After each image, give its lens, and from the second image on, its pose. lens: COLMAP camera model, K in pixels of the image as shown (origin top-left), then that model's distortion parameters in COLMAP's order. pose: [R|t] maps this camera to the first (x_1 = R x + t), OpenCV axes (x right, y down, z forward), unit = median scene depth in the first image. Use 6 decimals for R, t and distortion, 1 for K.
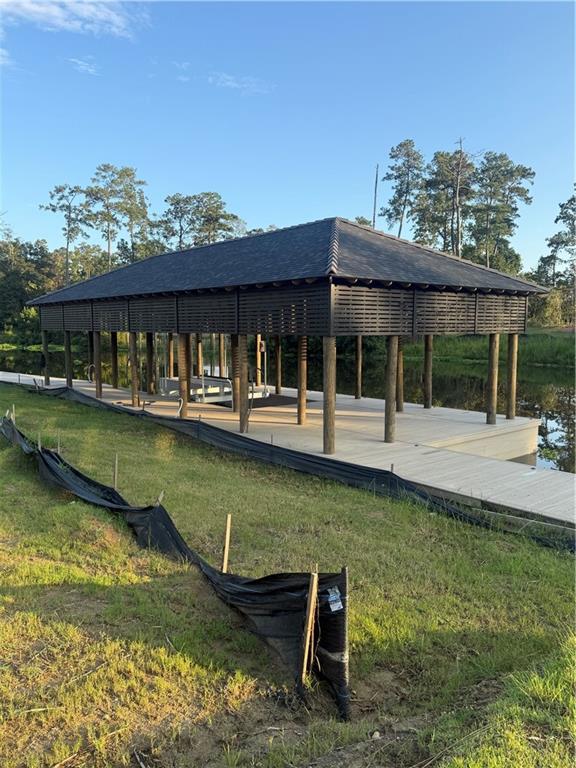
lens RADIAL K [[571.4, 0, 286.8], [0, 571.4, 385.1], [0, 0, 1]] dist [0.031206, -0.009918]
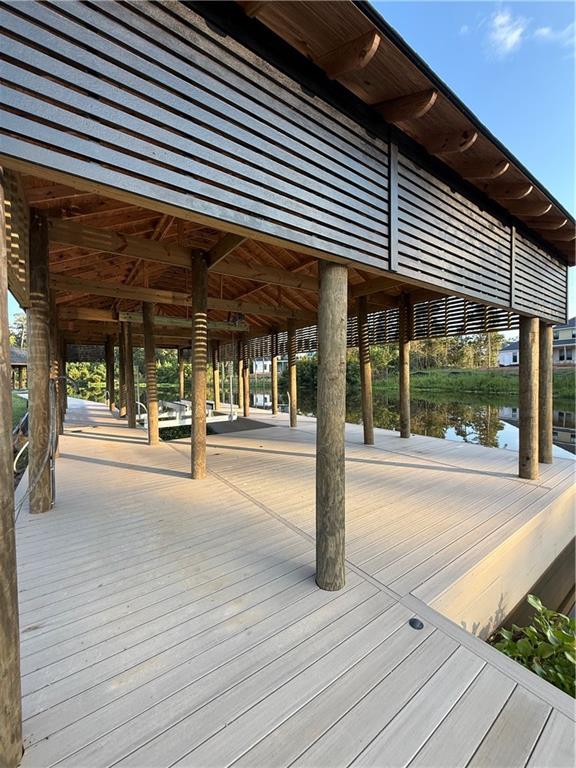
lens RADIAL K [[304.2, 0, 287.2], [0, 304.2, 382.9], [0, 0, 1]] dist [0.000892, -0.000524]
pose [[0.996759, -0.011329, -0.079638, 0.023390], [0.005316, 0.997146, -0.075314, -0.000666], [0.080264, 0.074646, 0.993975, 0.111865]]
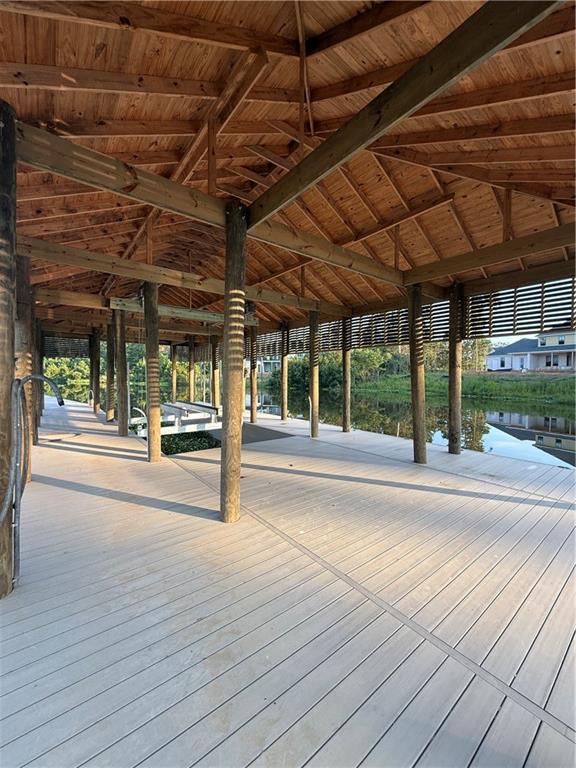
lens RADIAL K [[304.2, 0, 287.4], [0, 304.2, 382.6], [0, 0, 1]] dist [0.000892, -0.000524]
pose [[0.999444, 0.006576, -0.032692, 0.012363], [-0.009115, 0.996903, -0.078114, -0.002322], [0.032077, 0.078368, 0.996408, 0.124900]]
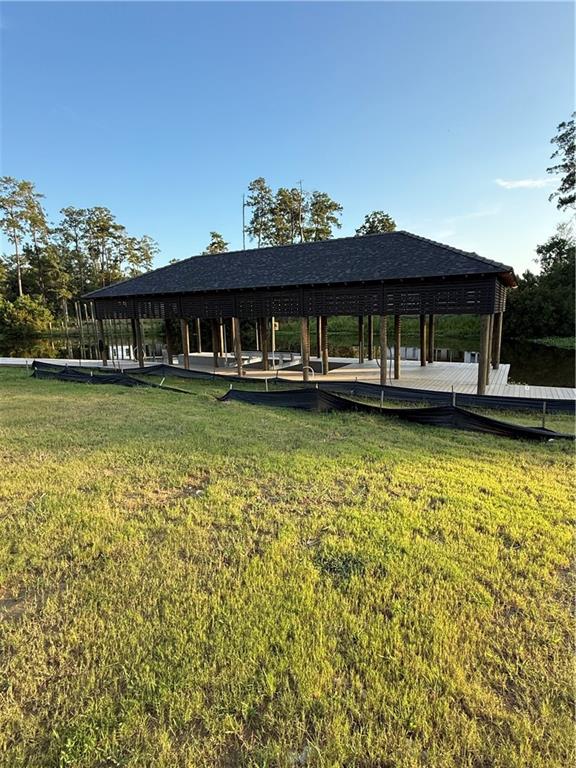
lens RADIAL K [[401.8, 0, 285.4], [0, 401.8, 380.2], [0, 0, 1]] dist [0.001475, 0.000520]
pose [[0.940315, -0.080680, 0.330604, -0.094948], [0.058916, 0.995415, 0.075346, -0.003191], [-0.335168, -0.051371, 0.940757, 0.026063]]
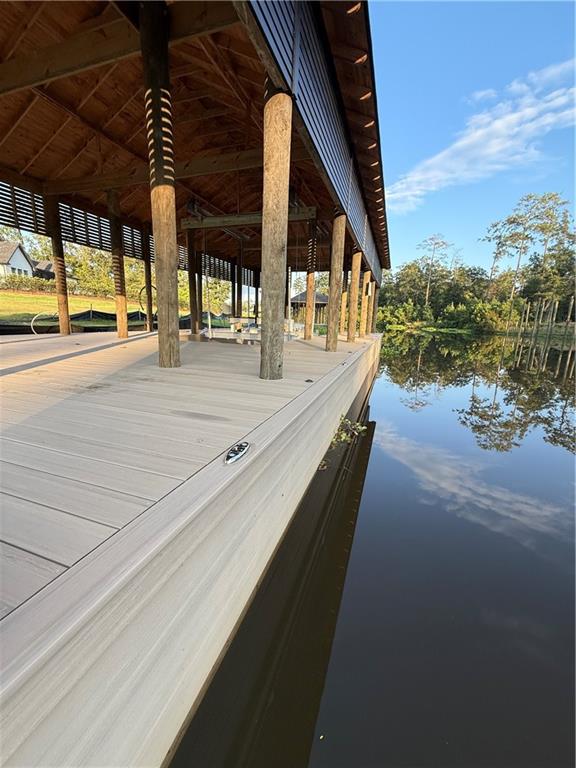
lens RADIAL K [[304.2, 0, 293.7], [0, 304.2, 385.9], [0, 0, 1]] dist [0.000892, -0.000524]
pose [[0.531029, 0.192986, -0.825085, 0.069376], [-0.113629, 0.981143, 0.156356, 0.003577], [0.839700, 0.010724, 0.542944, 0.175216]]
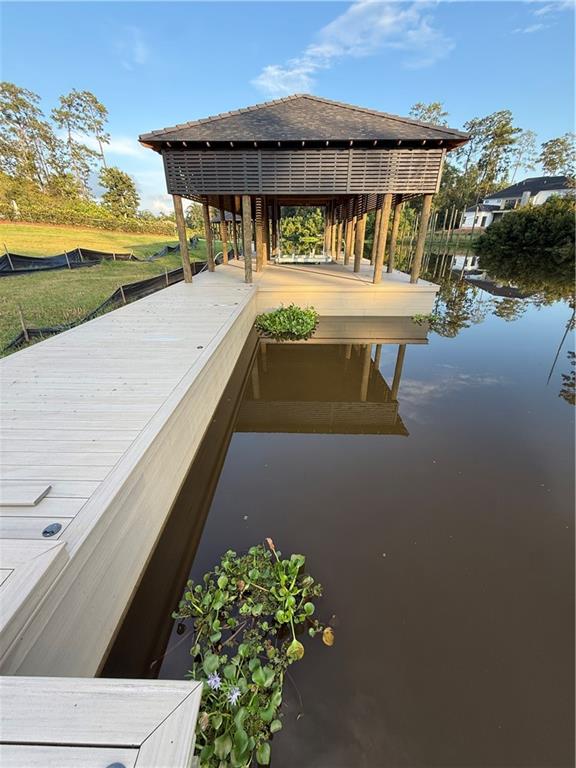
lens RADIAL K [[304.2, 0, 290.4], [0, 304.2, 384.0], [0, 0, 1]] dist [0.000892, -0.000524]
pose [[0.756117, 0.288886, -0.587224, 0.106334], [-0.062904, 0.925225, 0.374169, 0.006087], [0.651406, -0.245977, 0.717751, 0.065213]]
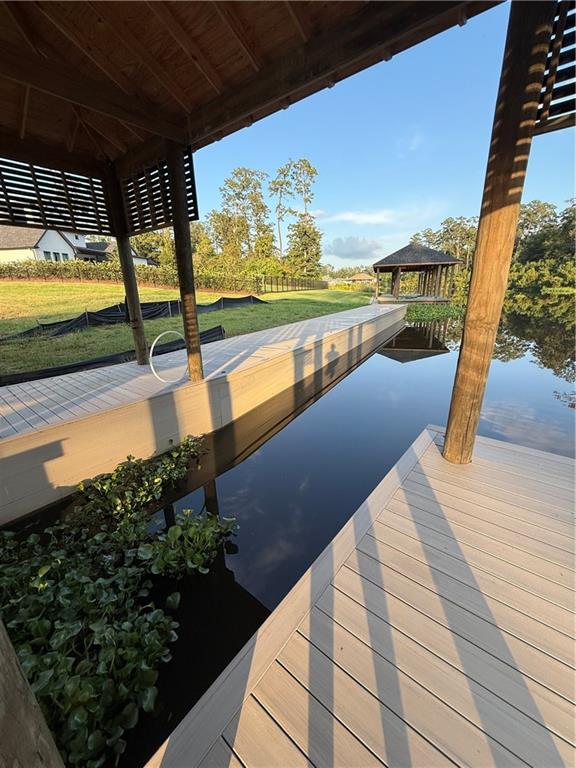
lens RADIAL K [[304.2, 0, 289.7], [0, 304.2, 382.9], [0, 0, 1]] dist [0.000892, -0.000524]
pose [[0.193232, 0.288347, -0.937826, -0.041714], [-0.074946, 0.957386, 0.278918, -0.016559], [0.978287, 0.016390, 0.206608, 0.279044]]
